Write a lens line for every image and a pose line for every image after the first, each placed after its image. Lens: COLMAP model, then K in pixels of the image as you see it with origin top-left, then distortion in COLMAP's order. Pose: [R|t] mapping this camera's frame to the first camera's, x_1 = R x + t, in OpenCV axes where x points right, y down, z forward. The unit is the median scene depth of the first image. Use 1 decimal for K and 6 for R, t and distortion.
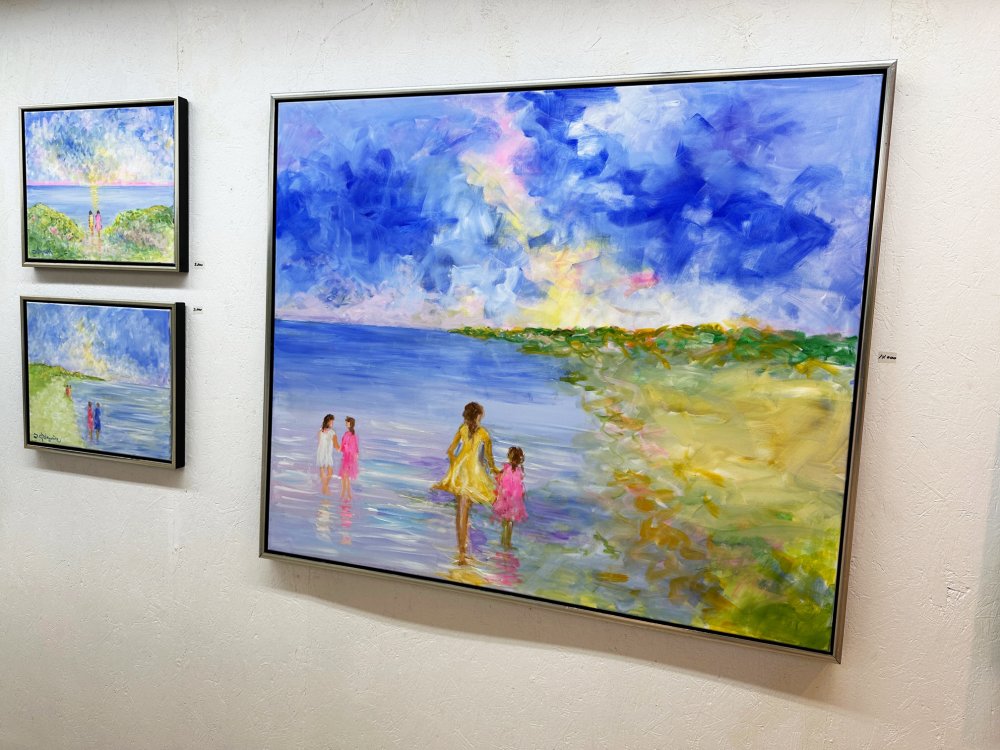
lens RADIAL K [[698.7, 0, 488.0], [0, 698.7, 374.0], [0, 0, 1]] dist [0.082060, -0.107900]
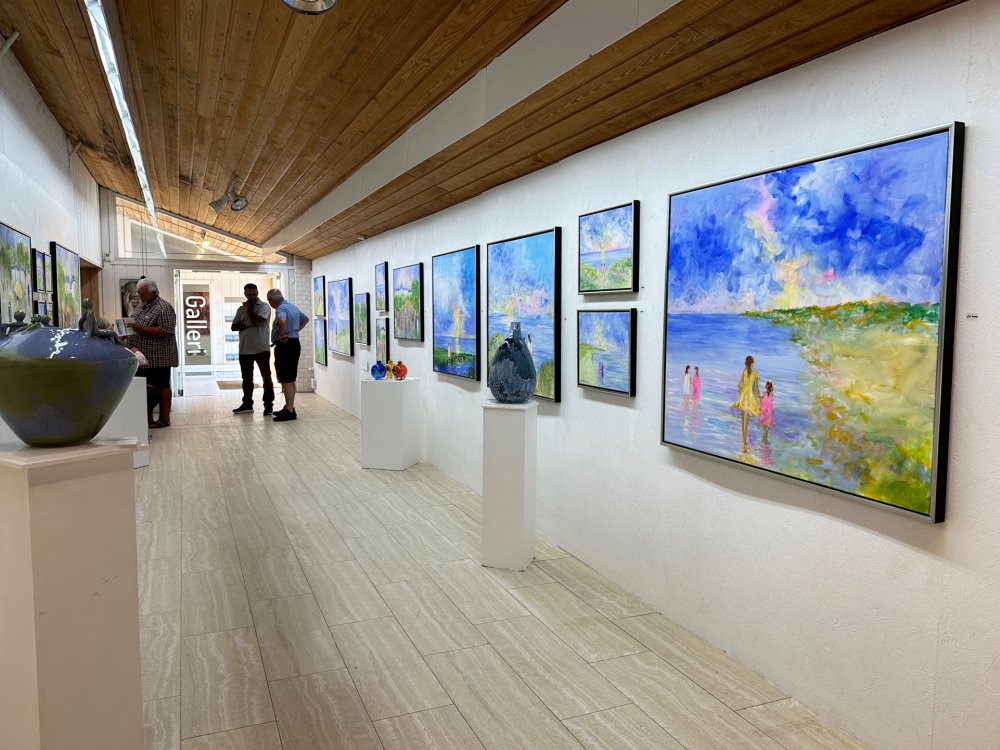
lens RADIAL K [[723.7, 0, 501.8], [0, 723.7, 370.6], [0, 0, 1]] dist [0.151024, -0.259169]
pose [[0.661636, 0.011904, -0.749731, 0.913585], [-0.036039, 0.999223, -0.015939, 0.126295], [0.748959, 0.037565, 0.661551, -0.624469]]
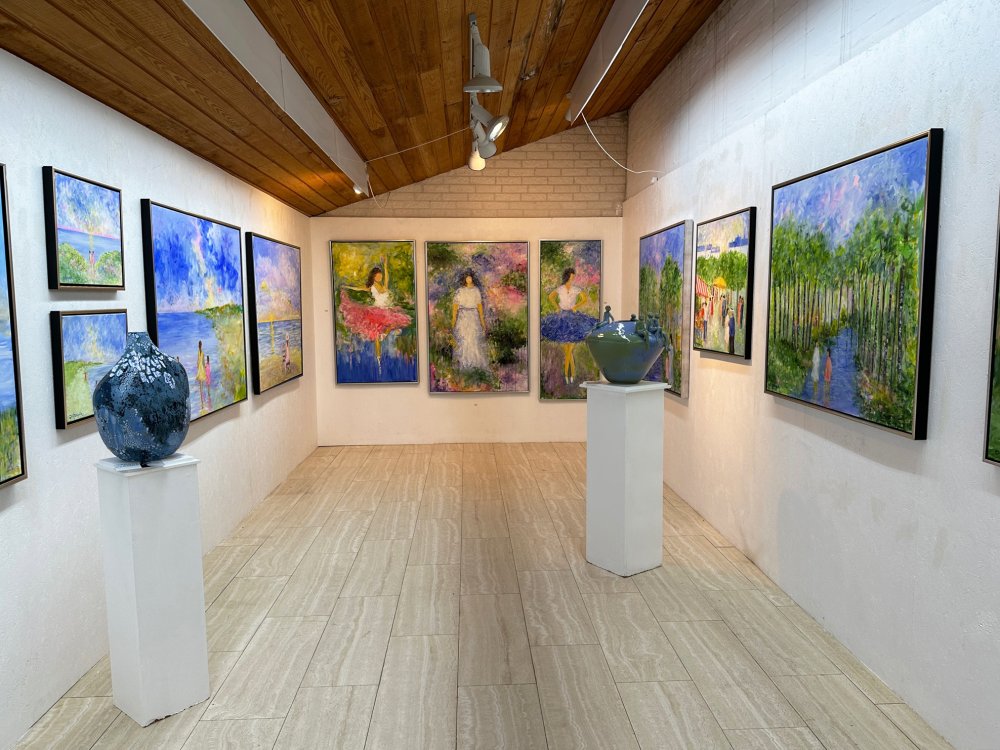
lens RADIAL K [[720.9, 0, 500.0], [0, 720.9, 375.0], [0, 0, 1]] dist [0.005335, -0.006614]
pose [[-0.353255, -0.145765, 0.924101, -2.736502], [0.068228, 0.981142, 0.180844, -0.226042], [-0.933036, 0.126934, -0.336648, 0.883579]]
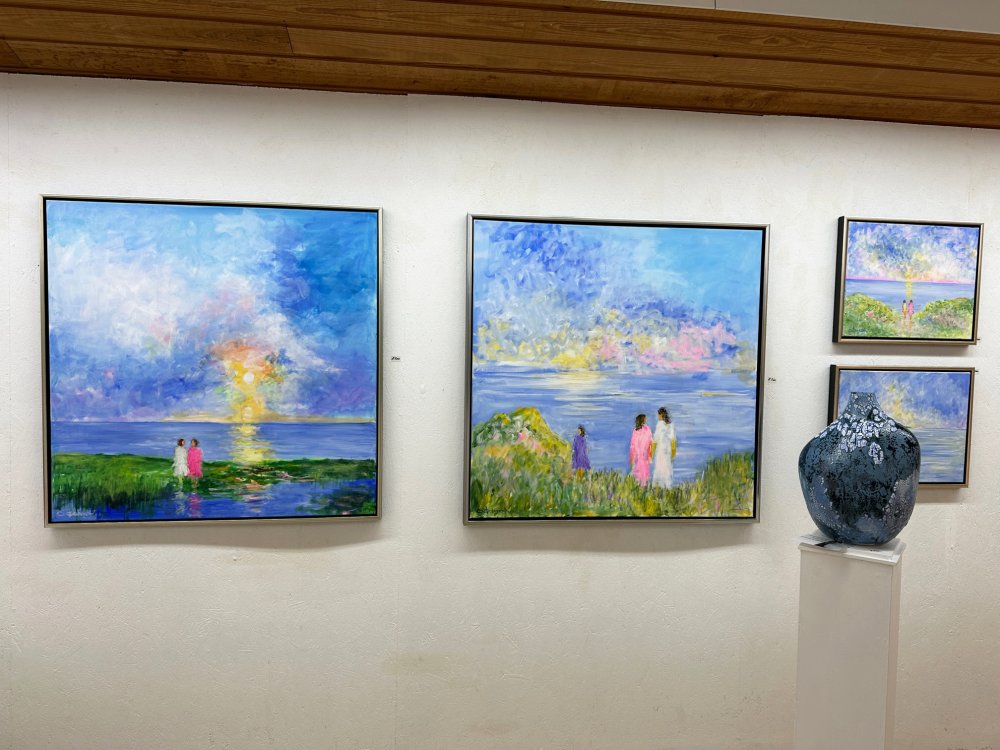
lens RADIAL K [[698.7, 0, 488.0], [0, 698.7, 374.0], [0, 0, 1]] dist [0.082060, -0.107900]
pose [[0.909621, -0.048942, 0.412547, -2.167070], [0.060883, 0.998019, -0.015841, -0.141849], [-0.410954, 0.039526, 0.910799, 0.145079]]
